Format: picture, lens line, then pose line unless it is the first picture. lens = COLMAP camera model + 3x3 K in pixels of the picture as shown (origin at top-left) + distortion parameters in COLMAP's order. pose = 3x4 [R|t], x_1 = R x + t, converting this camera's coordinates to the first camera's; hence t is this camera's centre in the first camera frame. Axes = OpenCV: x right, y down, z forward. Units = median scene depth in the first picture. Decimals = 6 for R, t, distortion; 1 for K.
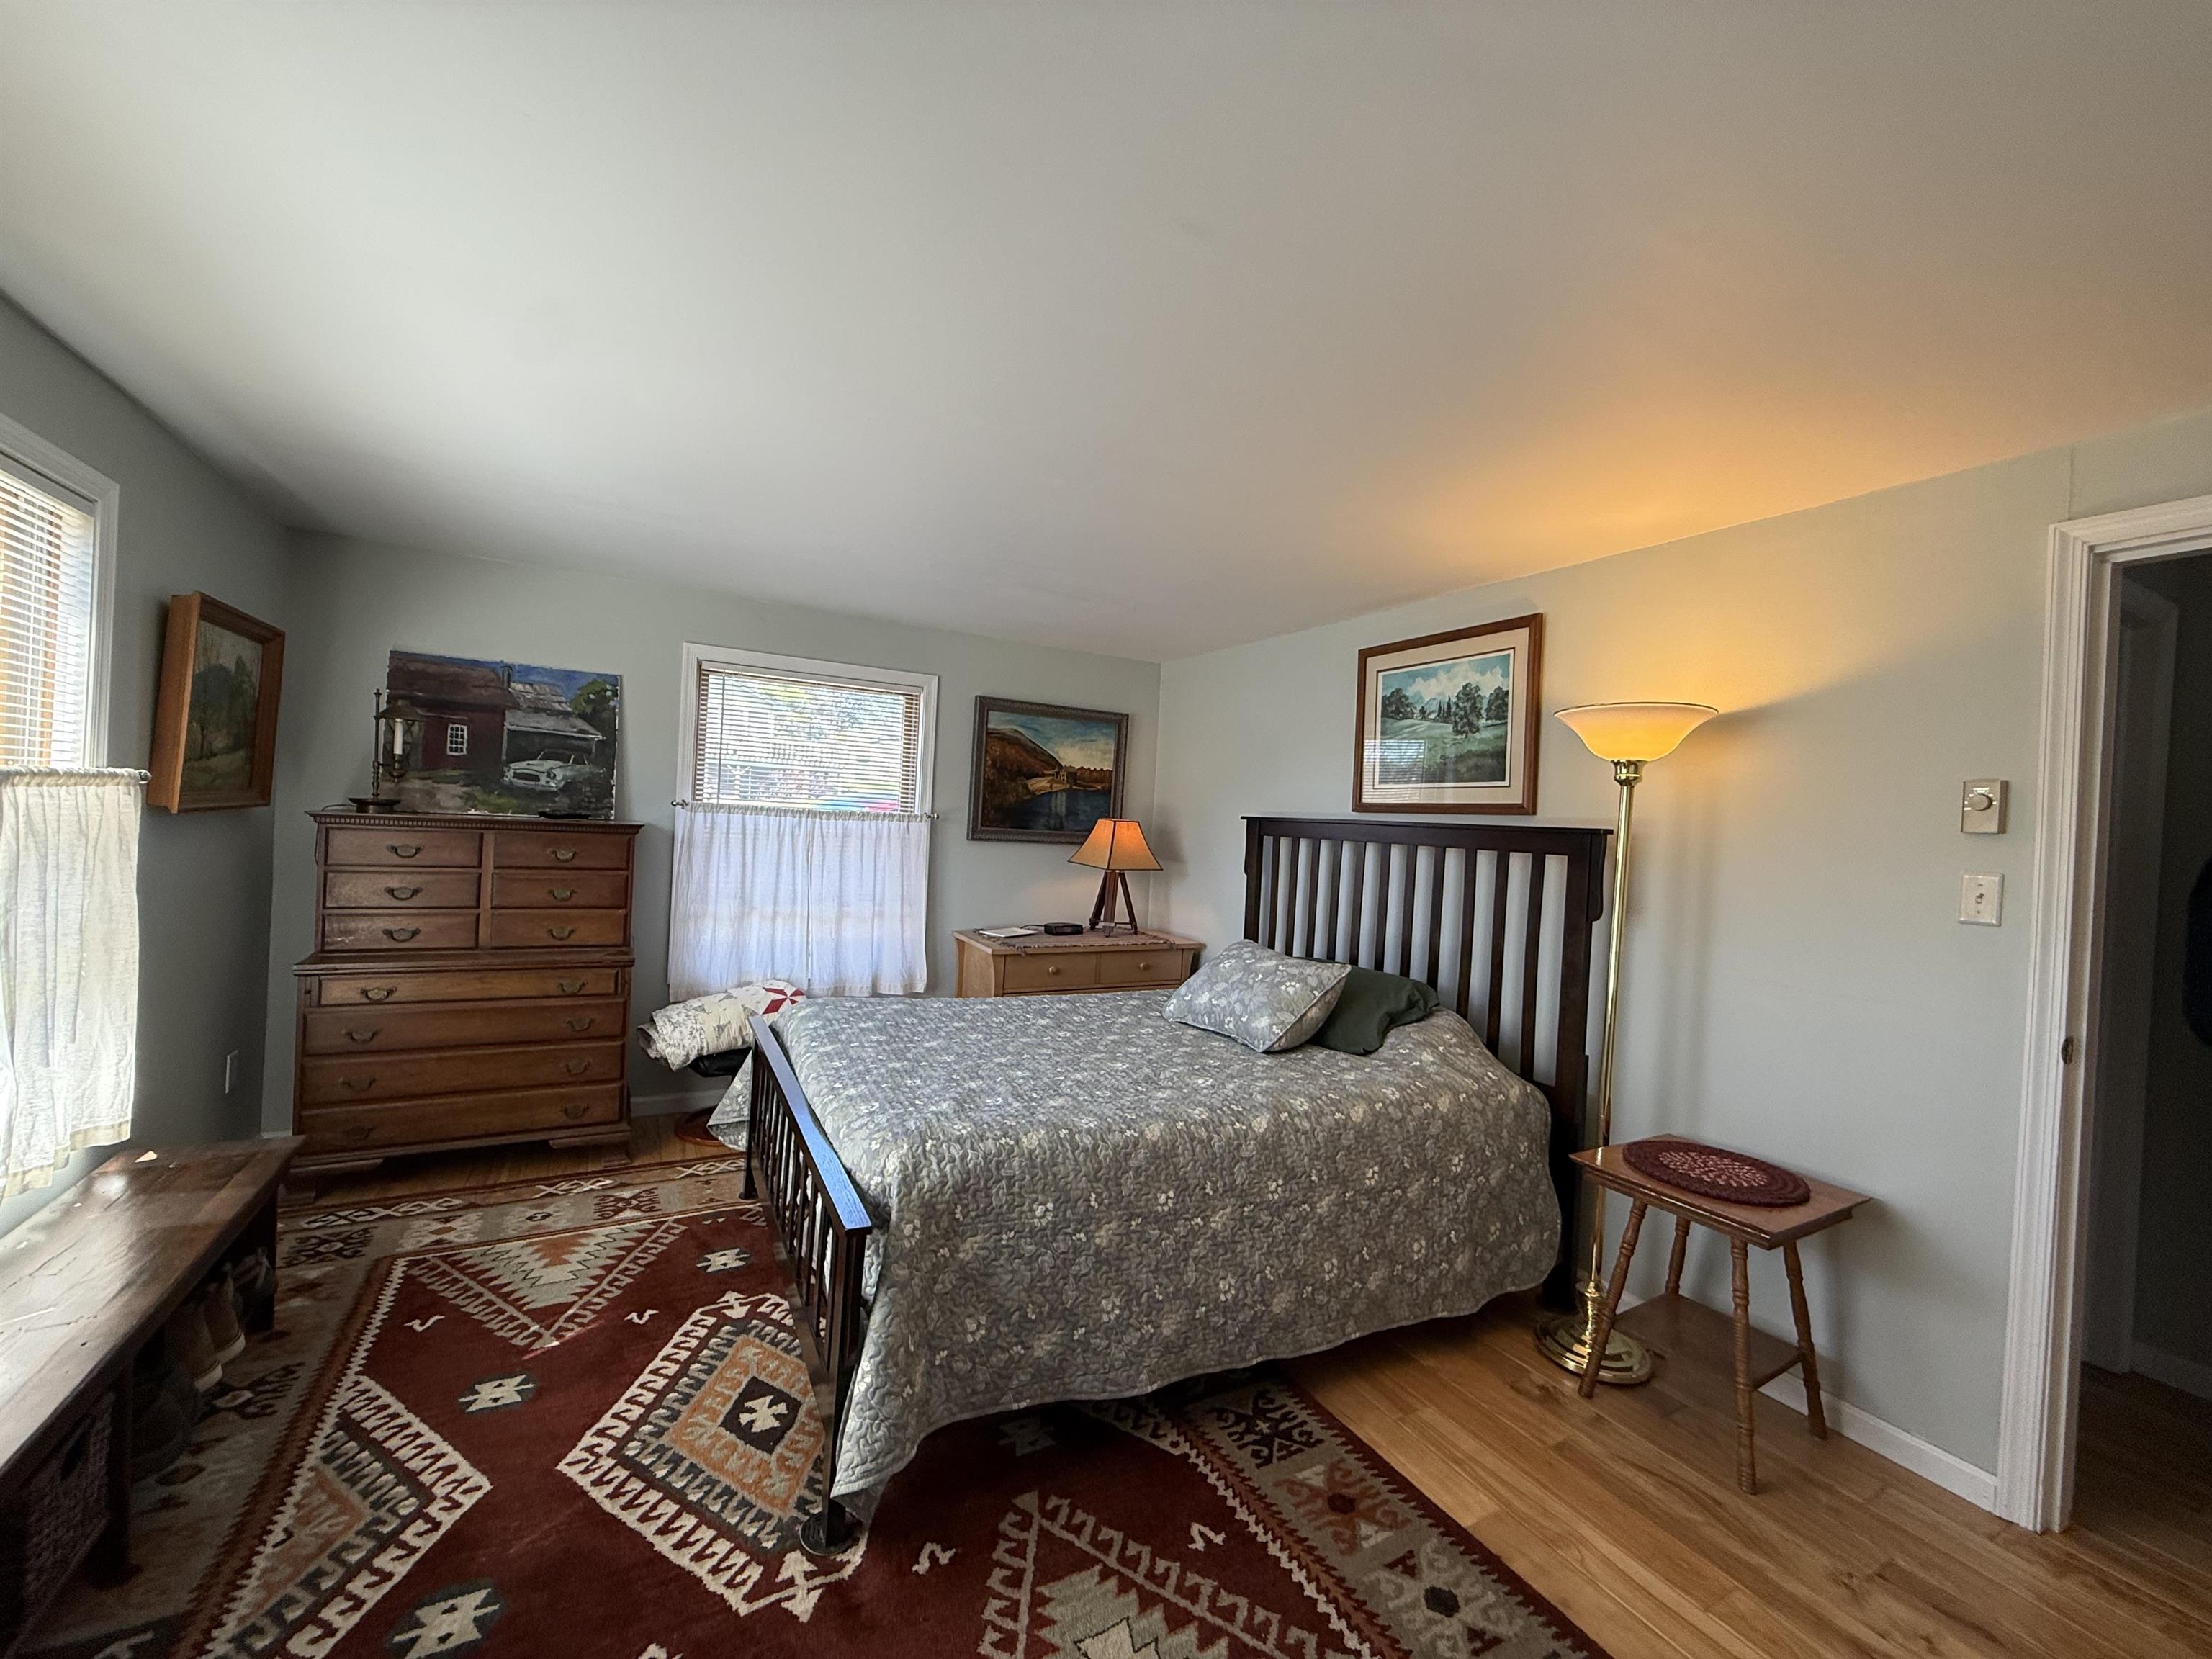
lens RADIAL K [[876.7, 0, 1104.6], [0, 876.7, 827.1], [0, 0, 1]] dist [-0.007546, 0.001510]
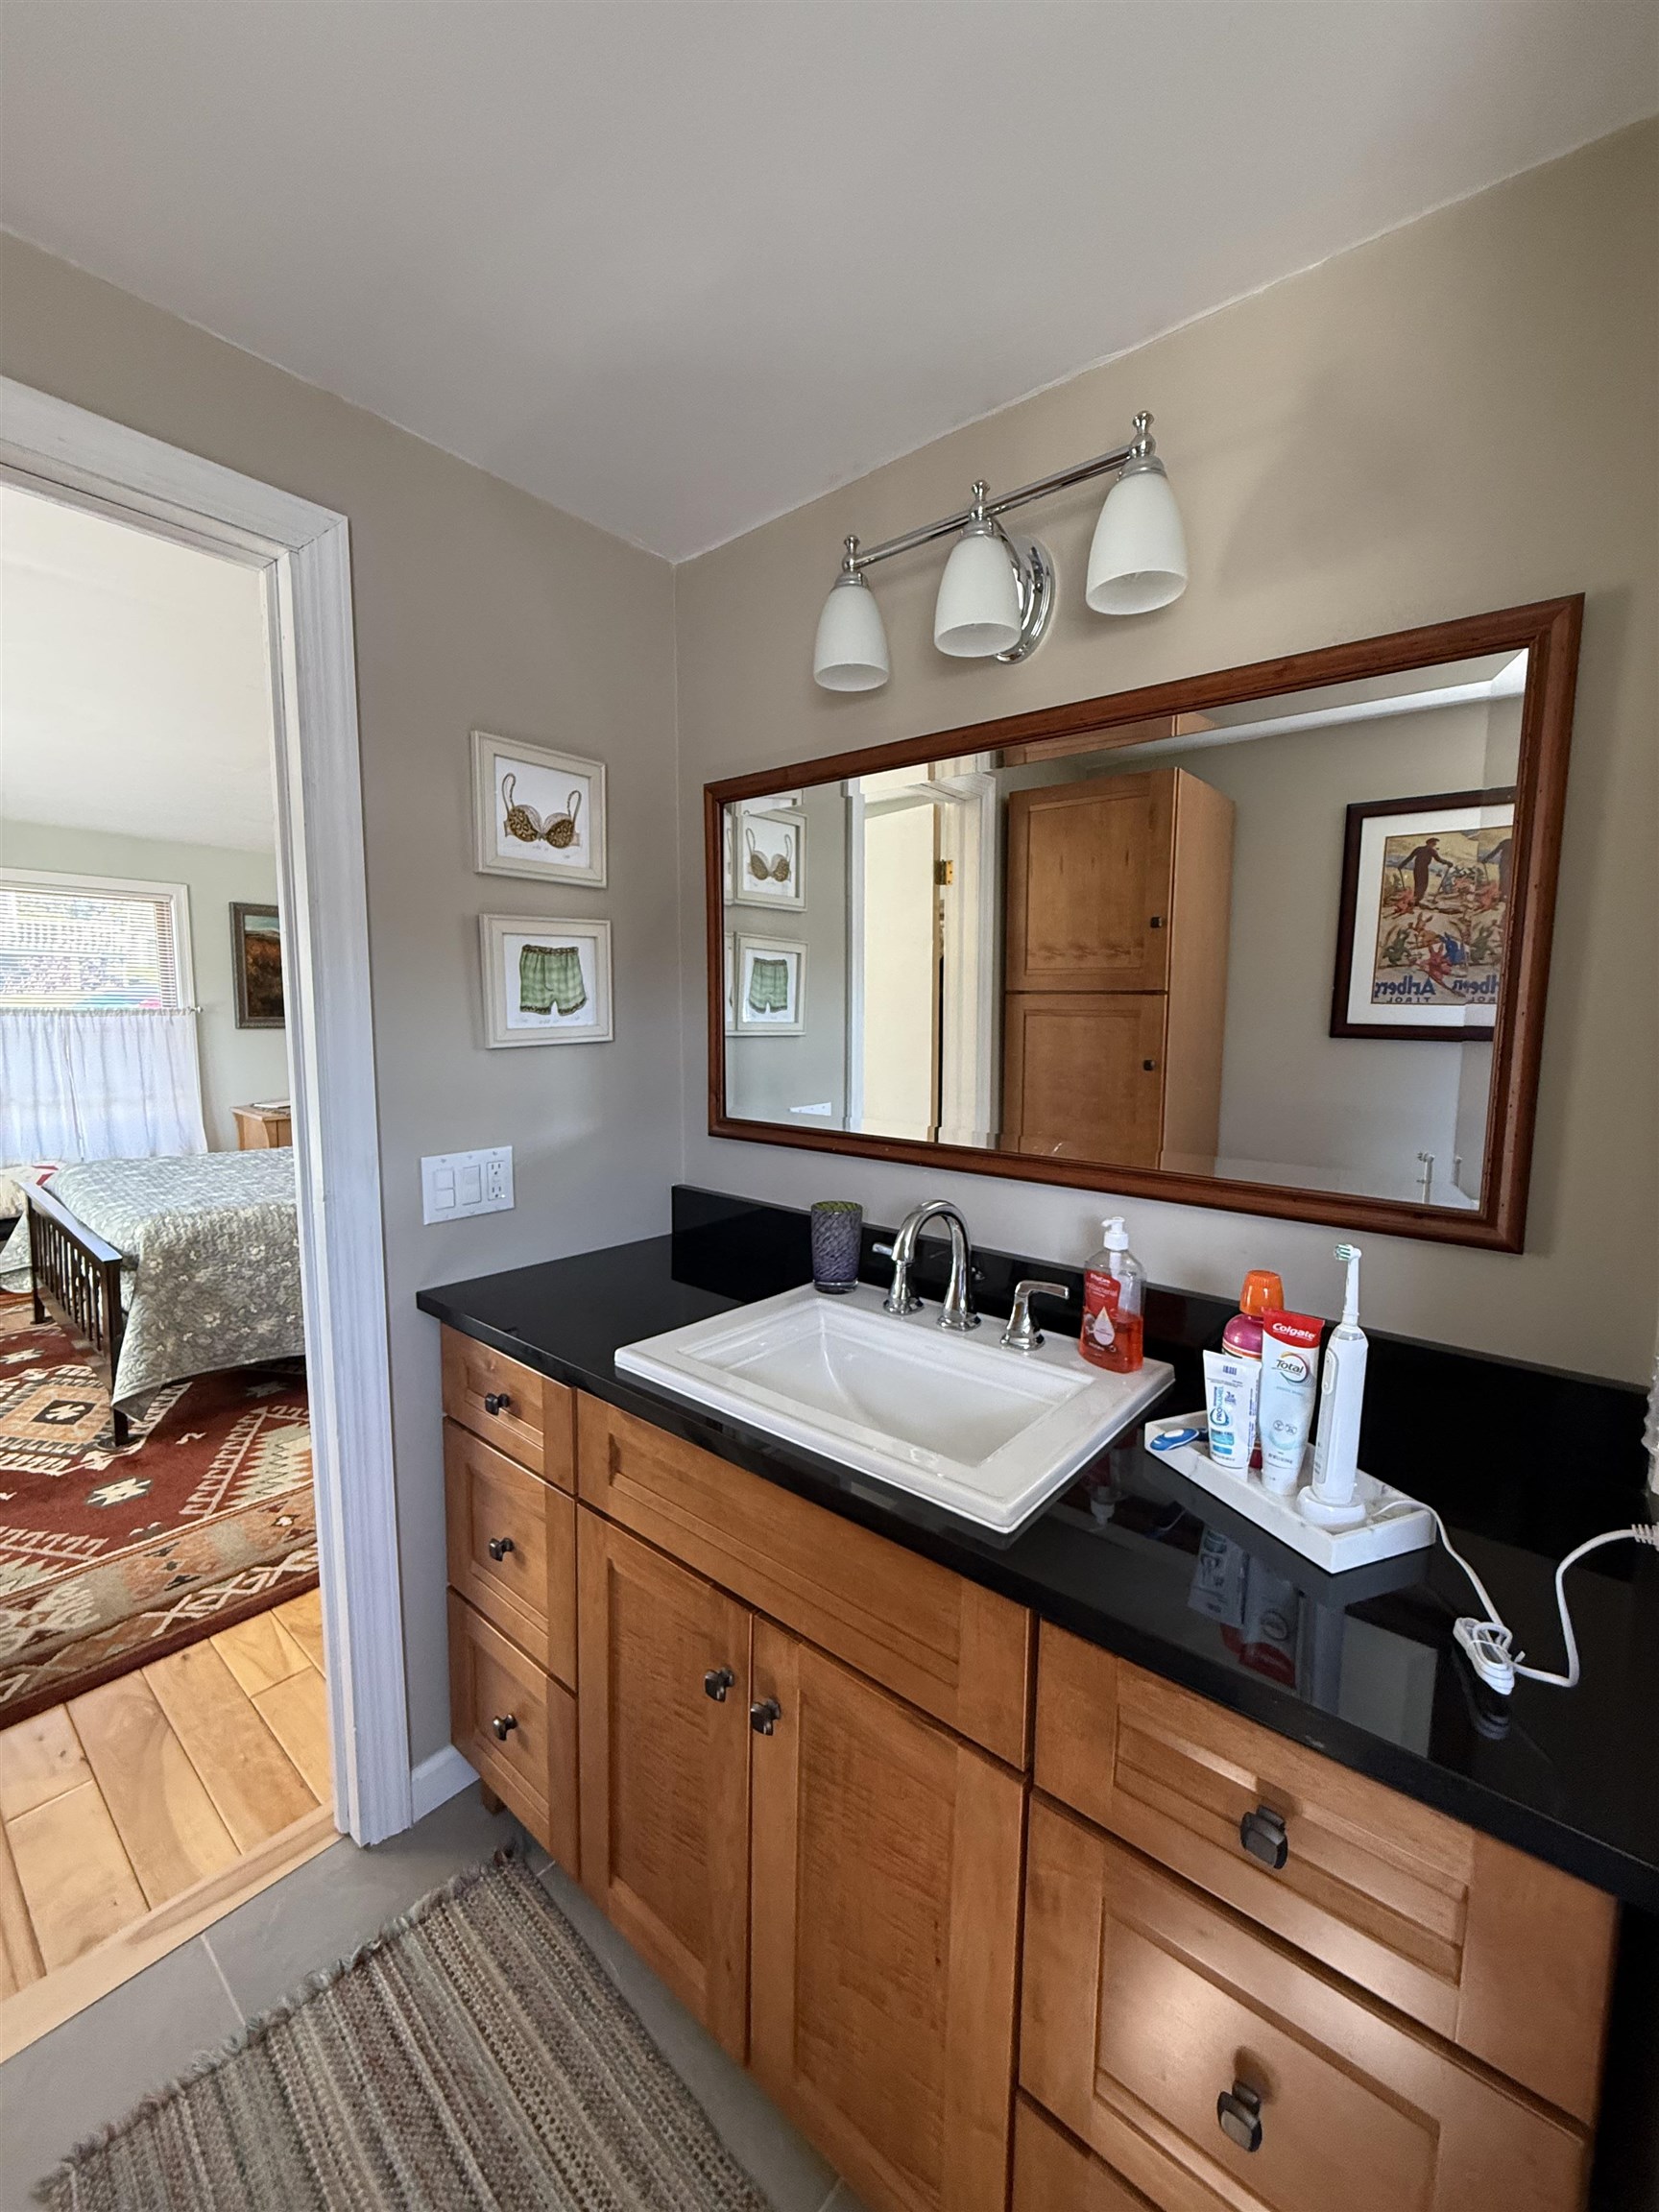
lens RADIAL K [[876.7, 0, 832.0], [0, 876.7, 1098.6], [0, 0, 1]] dist [-0.007546, 0.001510]
pose [[0.928698, -0.081900, 0.361680, 0.323251], [0.041384, 0.992104, 0.118393, 0.005053], [-0.368520, -0.094984, 0.924754, -0.790855]]
